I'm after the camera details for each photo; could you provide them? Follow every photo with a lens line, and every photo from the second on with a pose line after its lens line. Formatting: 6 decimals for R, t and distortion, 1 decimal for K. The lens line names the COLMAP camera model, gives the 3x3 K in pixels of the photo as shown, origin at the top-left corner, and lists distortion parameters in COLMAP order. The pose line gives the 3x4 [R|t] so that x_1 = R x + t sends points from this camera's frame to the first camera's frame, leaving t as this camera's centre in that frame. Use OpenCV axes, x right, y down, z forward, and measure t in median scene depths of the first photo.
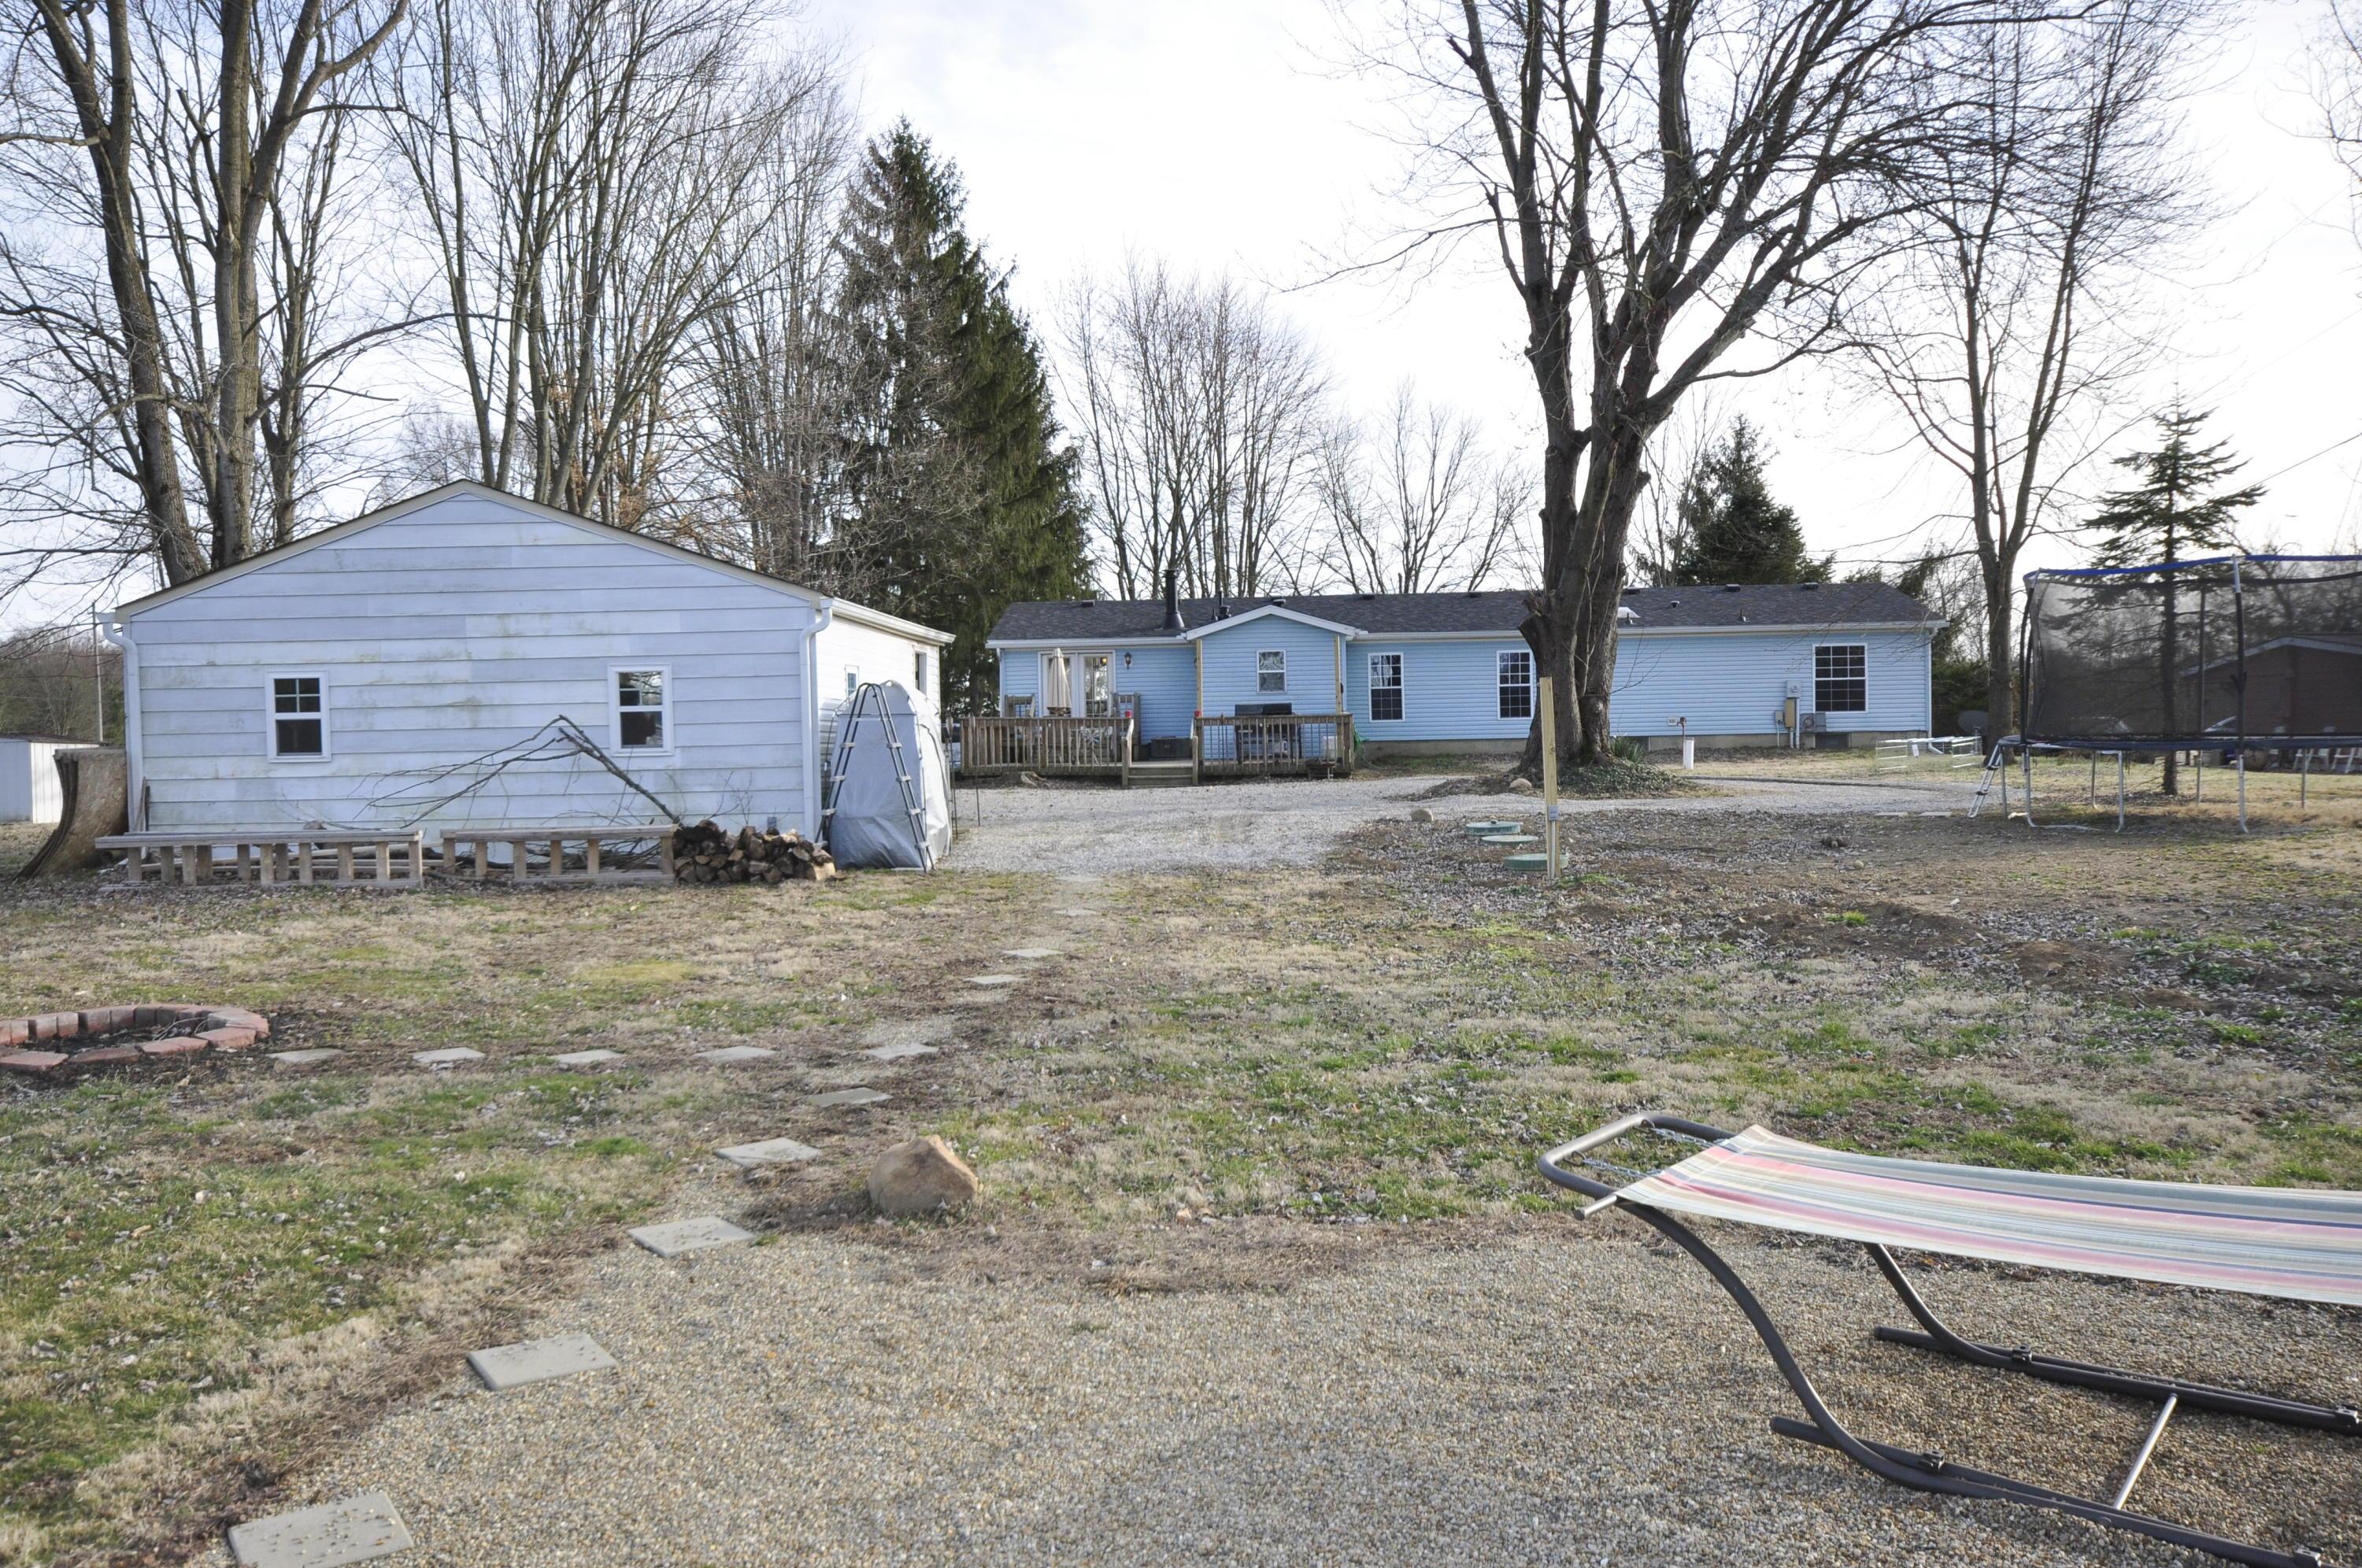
lens RADIAL K [[1902.2, 0, 1181.0], [0, 1902.2, 784.0], [0, 0, 1]] dist [0.011073, 0.004302]
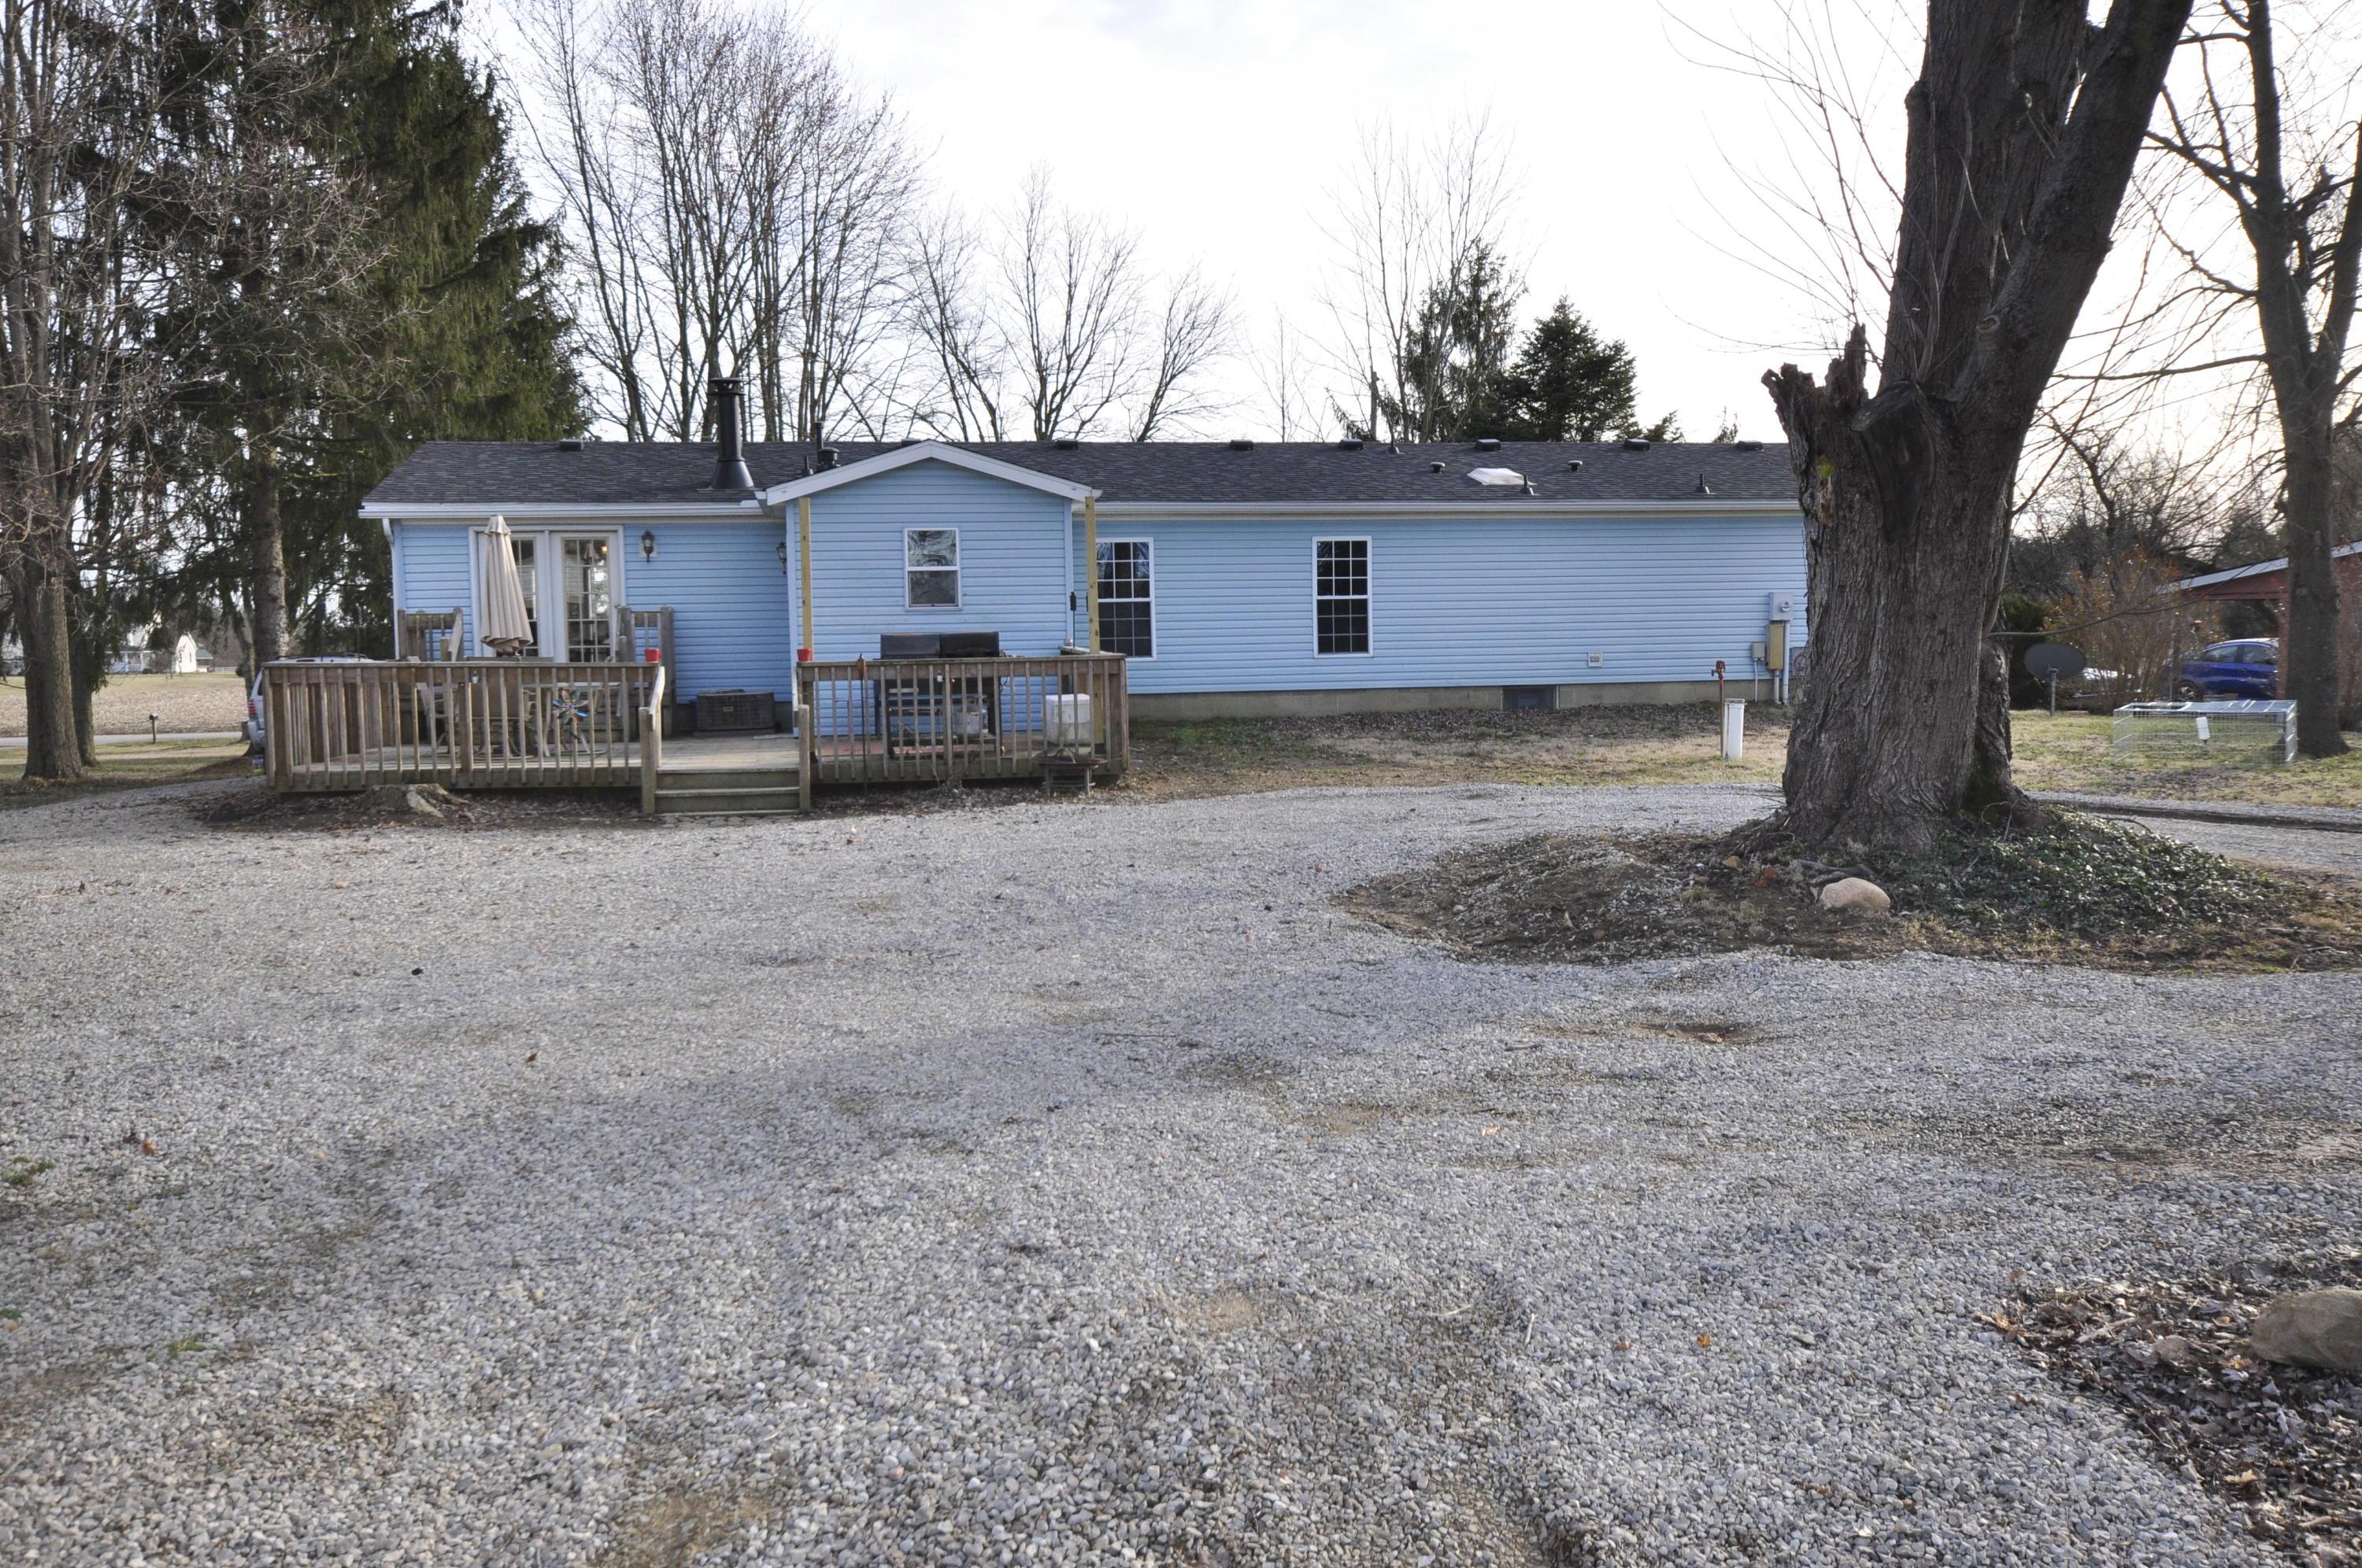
lens RADIAL K [[1902.2, 0, 1181.0], [0, 1902.2, 784.0], [0, 0, 1]] dist [0.011073, 0.004302]
pose [[0.969714, -0.017600, 0.243610, -0.014769], [0.005644, 0.998749, 0.049690, -0.024897], [-0.244180, -0.046811, 0.968600, 0.460781]]
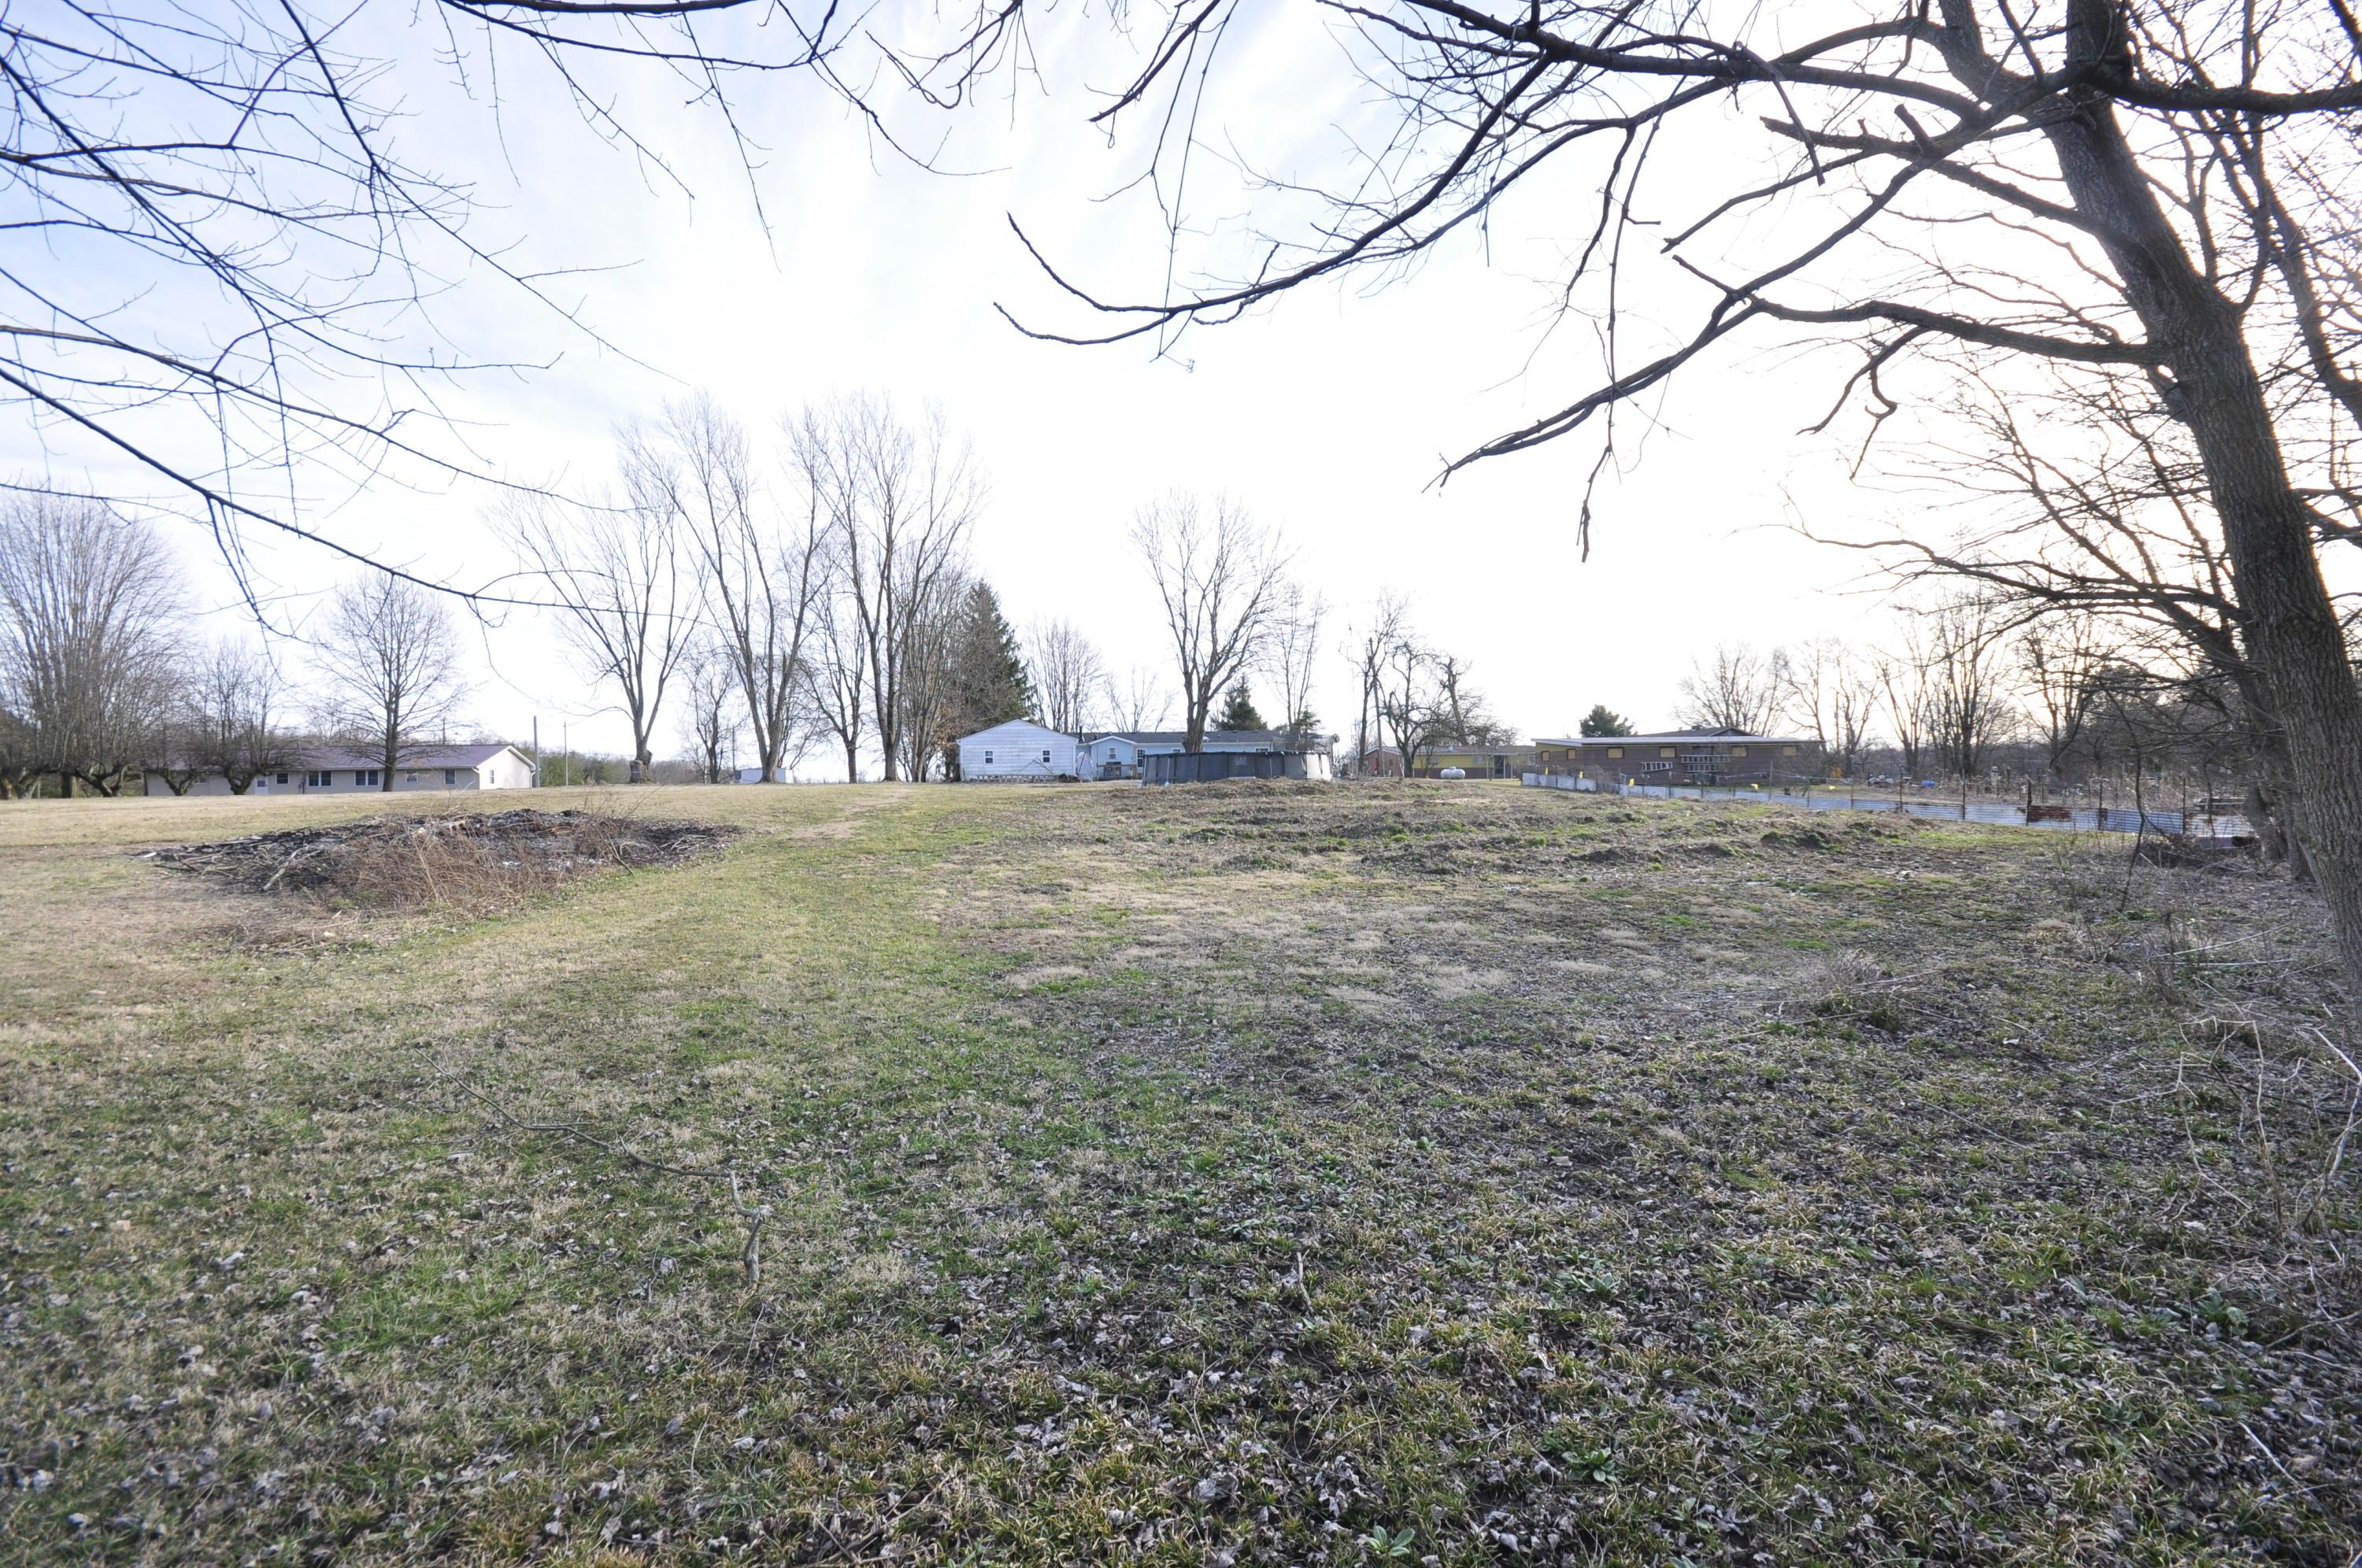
lens RADIAL K [[1038.8, 0, 1181.0], [0, 1038.8, 784.0], [0, 0, 1]] dist [-0.000614, -0.000705]
pose [[0.980602, 0.003323, 0.195981, -0.211054], [0.003571, 0.999387, -0.034813, 0.068454], [-0.195977, 0.034838, 0.979989, -0.970944]]
